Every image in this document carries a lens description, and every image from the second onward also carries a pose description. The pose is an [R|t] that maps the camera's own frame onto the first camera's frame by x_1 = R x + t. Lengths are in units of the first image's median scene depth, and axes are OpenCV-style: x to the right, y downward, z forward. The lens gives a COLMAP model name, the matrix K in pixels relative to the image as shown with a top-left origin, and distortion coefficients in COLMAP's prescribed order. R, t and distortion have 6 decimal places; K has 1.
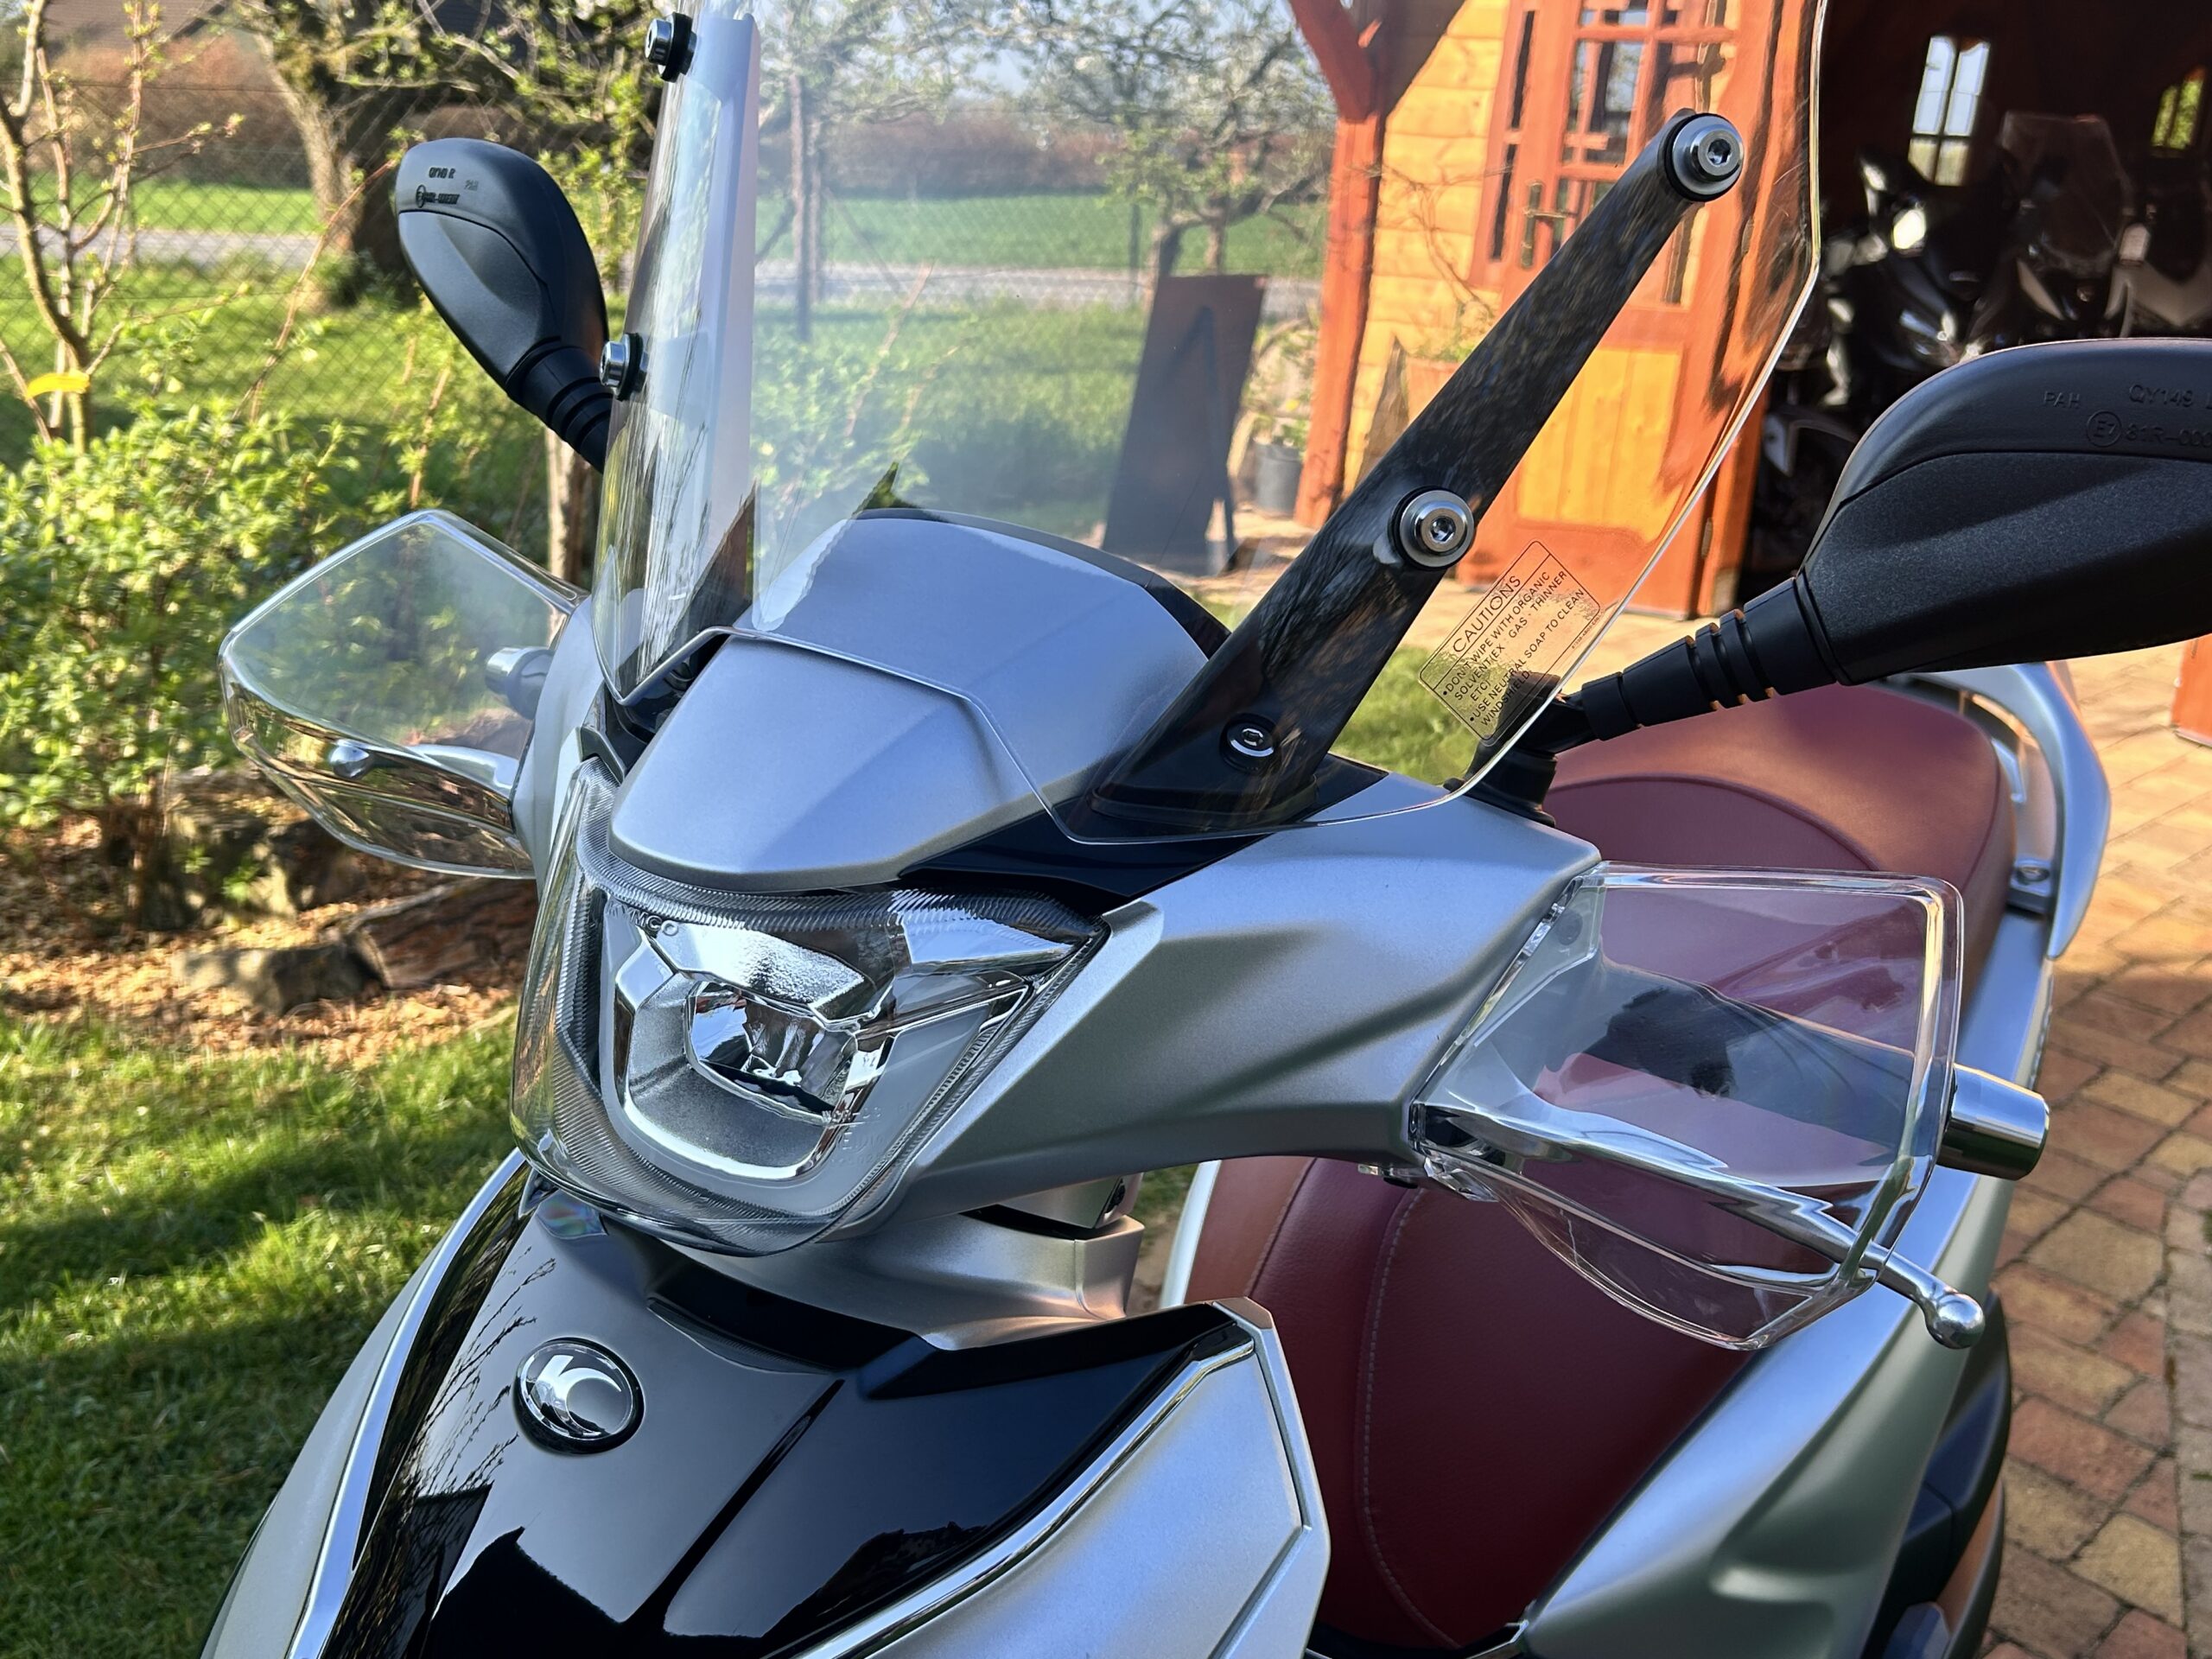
lens RADIAL K [[2108.4, 0, 1100.8], [0, 2108.4, 815.5], [0, 0, 1]] dist [0.008262, 0.000000]
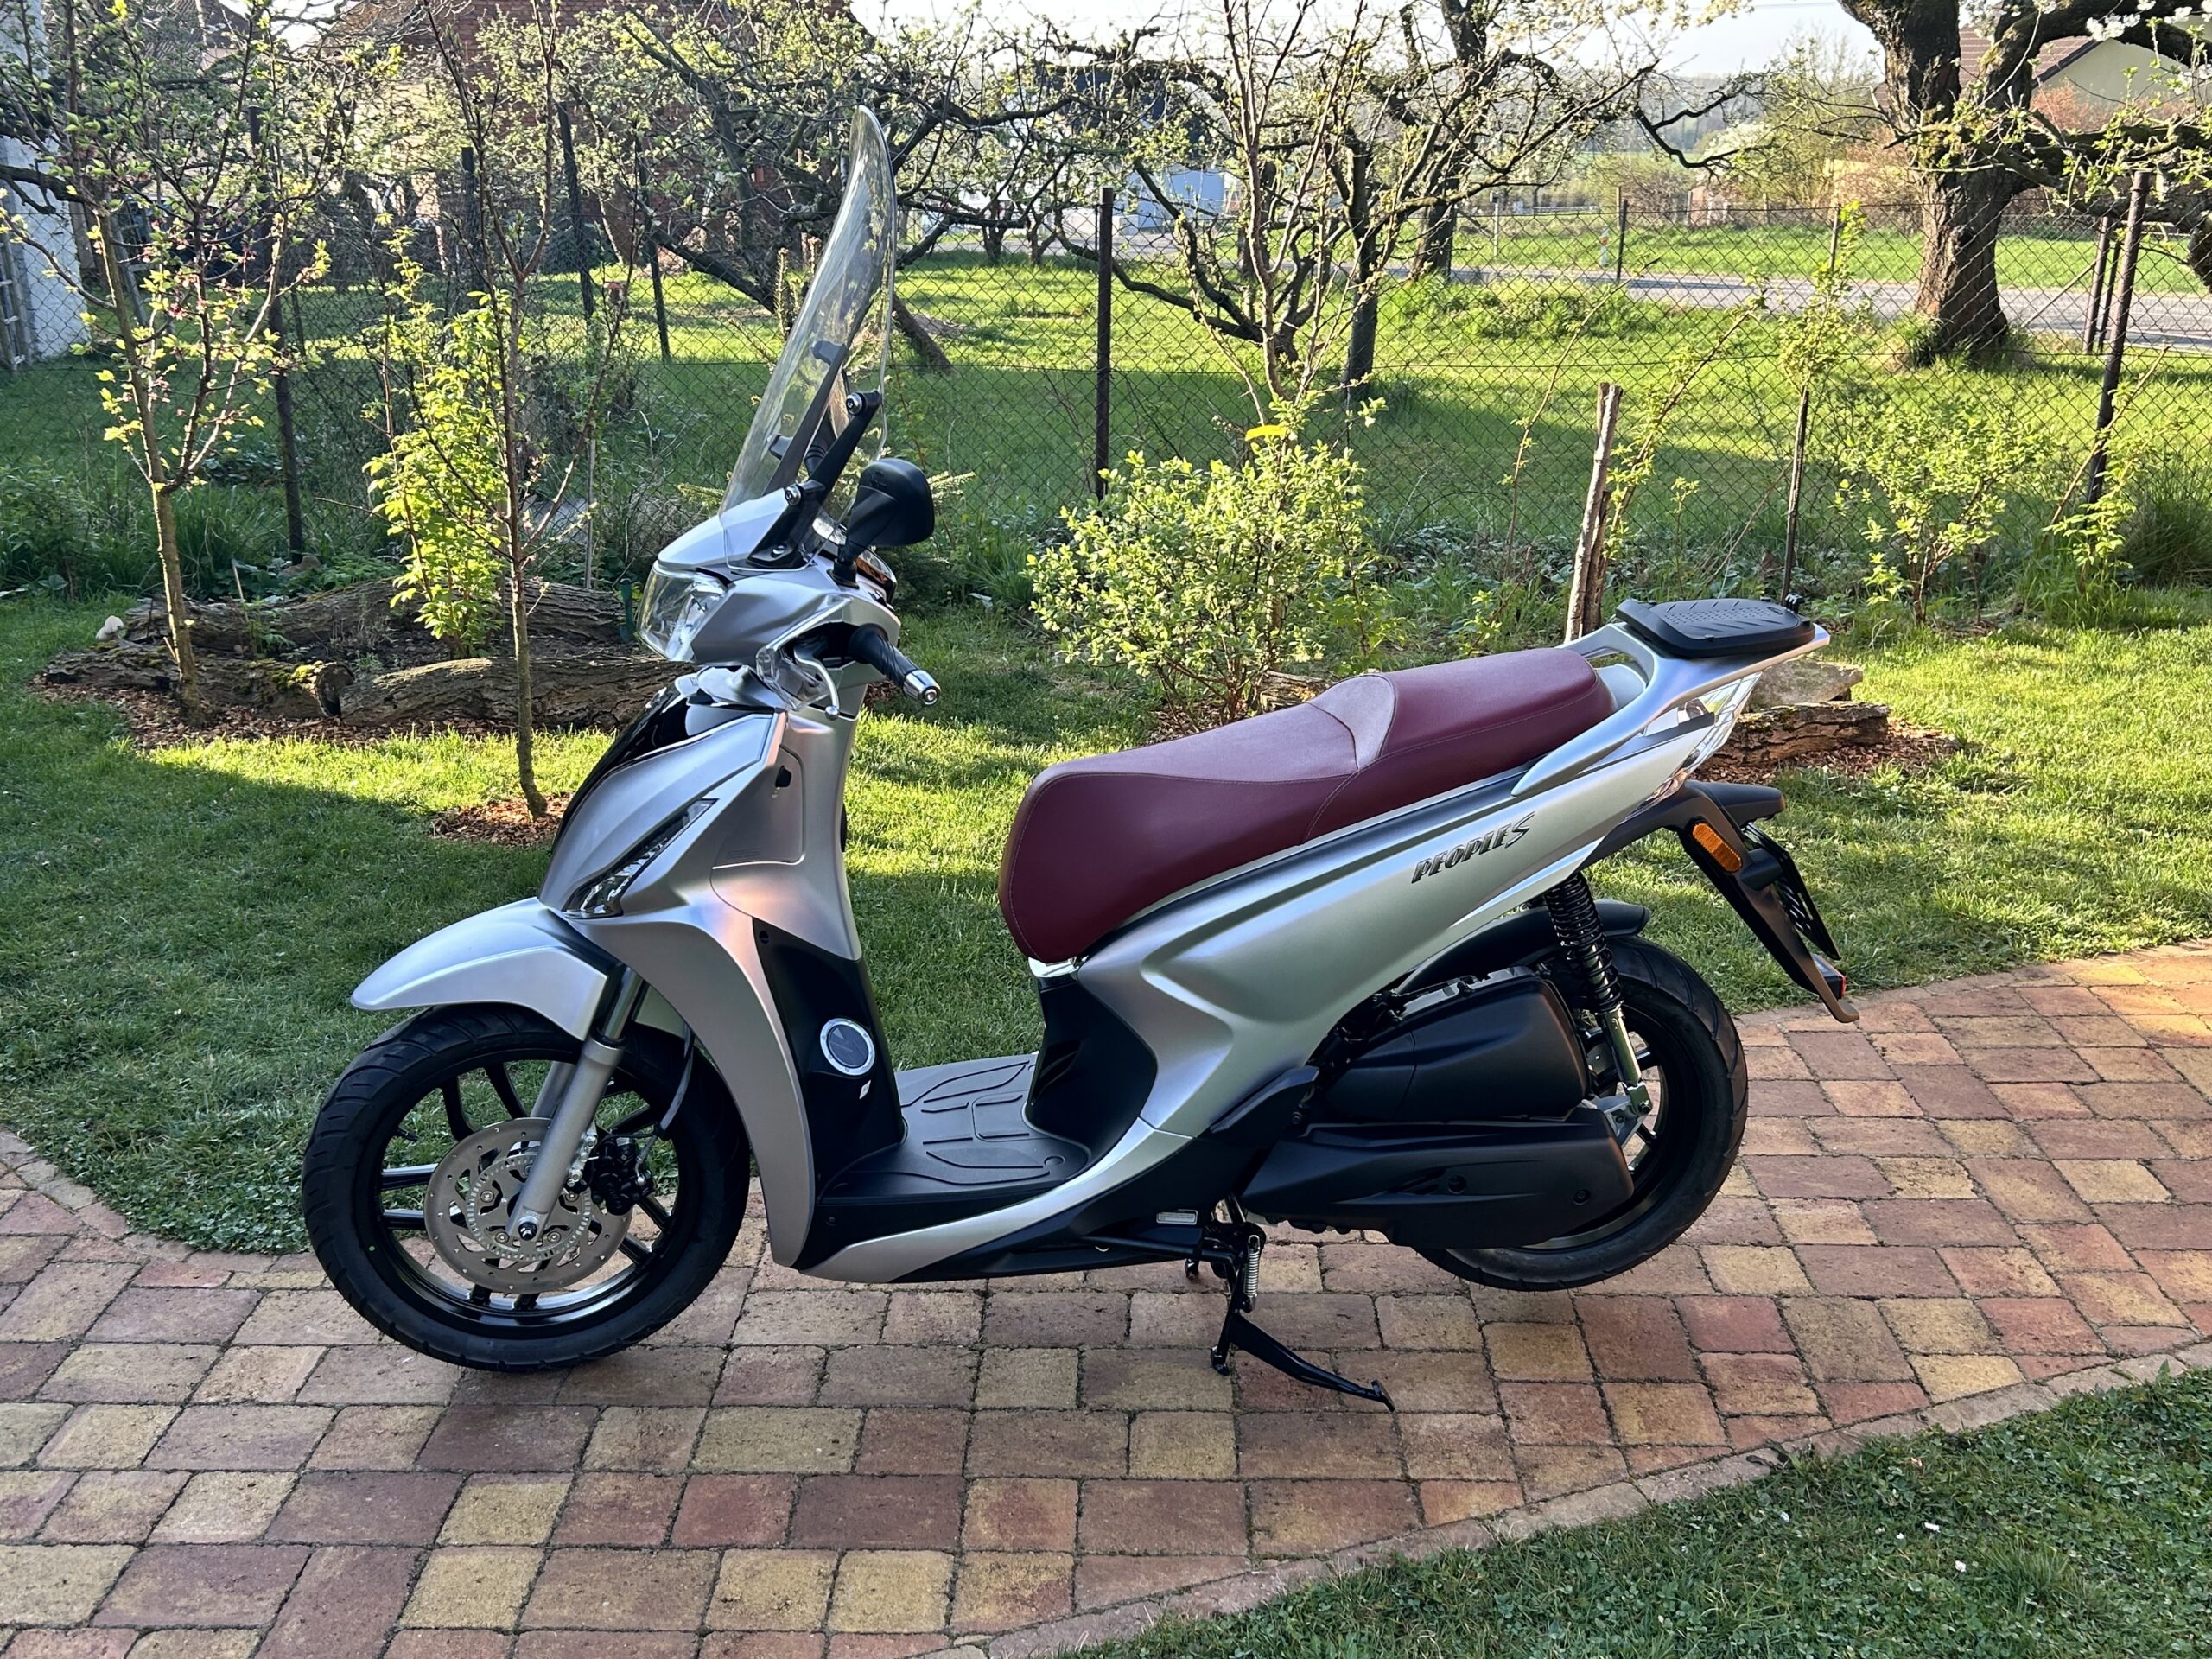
lens RADIAL K [[2108.4, 0, 1086.5], [0, 2108.4, 838.2], [0, 0, 1]] dist [0.008262, 0.000000]
pose [[0.677233, 0.185701, -0.711949, 0.658252], [-0.190617, 0.978871, 0.074002, 0.016895], [0.710649, 0.085592, 0.698321, -0.247405]]
